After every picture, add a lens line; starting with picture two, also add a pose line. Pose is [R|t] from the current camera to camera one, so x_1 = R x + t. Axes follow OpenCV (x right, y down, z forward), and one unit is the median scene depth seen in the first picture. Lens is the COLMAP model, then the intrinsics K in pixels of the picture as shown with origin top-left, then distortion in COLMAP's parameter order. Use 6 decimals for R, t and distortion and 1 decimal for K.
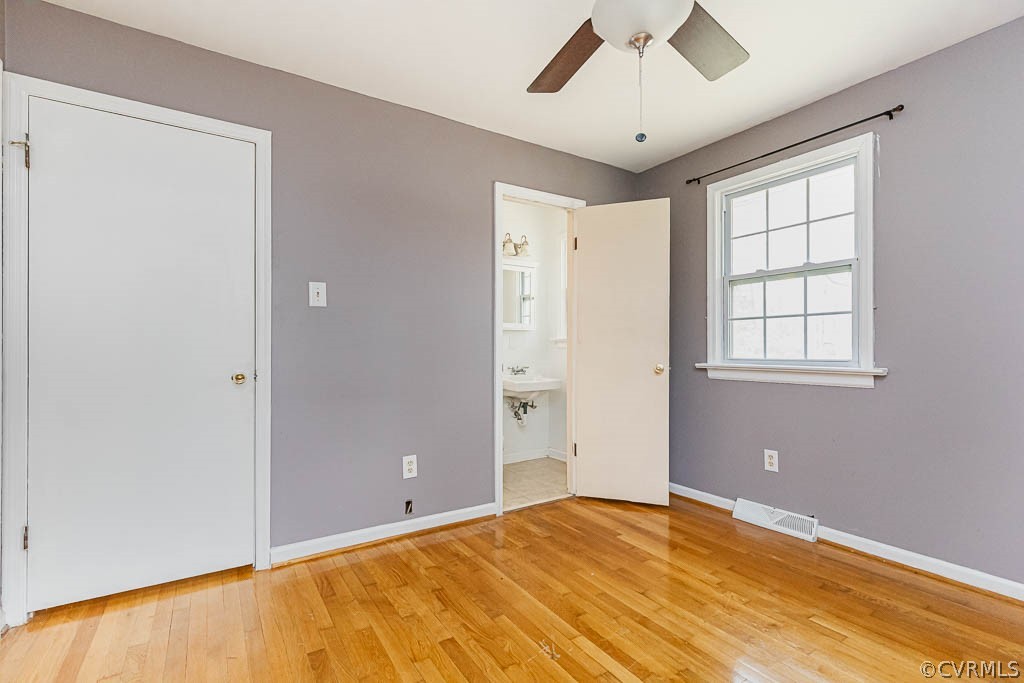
lens RADIAL K [[473.4, 0, 504.9], [0, 473.4, 350.4], [0, 0, 1]] dist [0.013507, -0.000803]
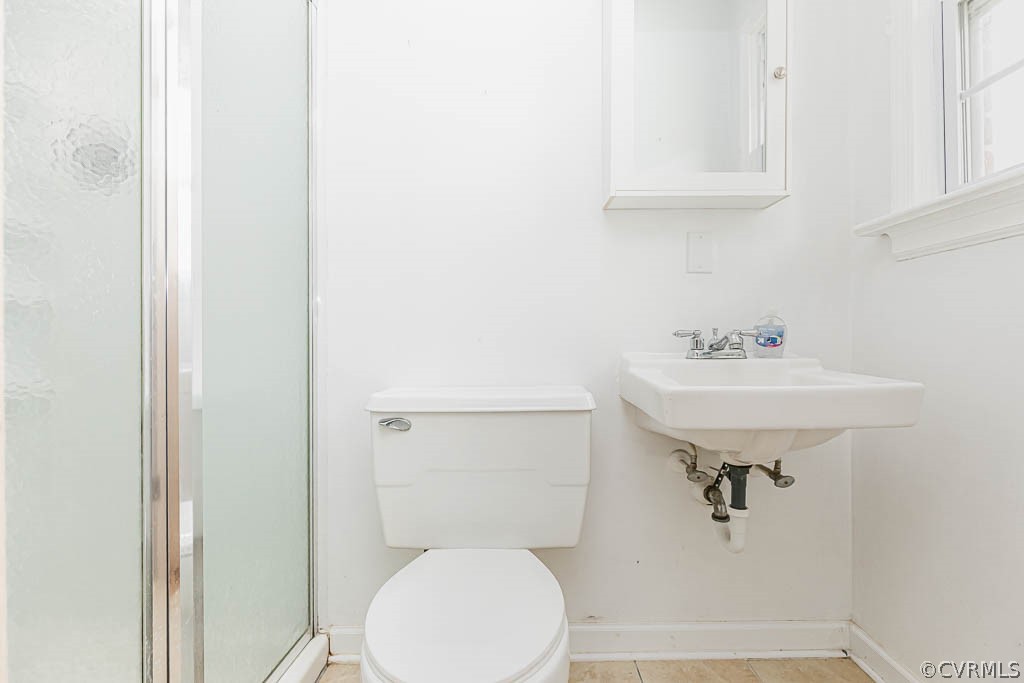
lens RADIAL K [[473.4, 0, 513.6], [0, 473.4, 339.4], [0, 0, 1]] dist [0.013507, -0.000803]
pose [[0.837337, 0.000780, -0.546686, 0.102727], [-0.001523, 0.999998, -0.000906, 0.051100], [0.546685, 0.001591, 0.837337, 0.874470]]
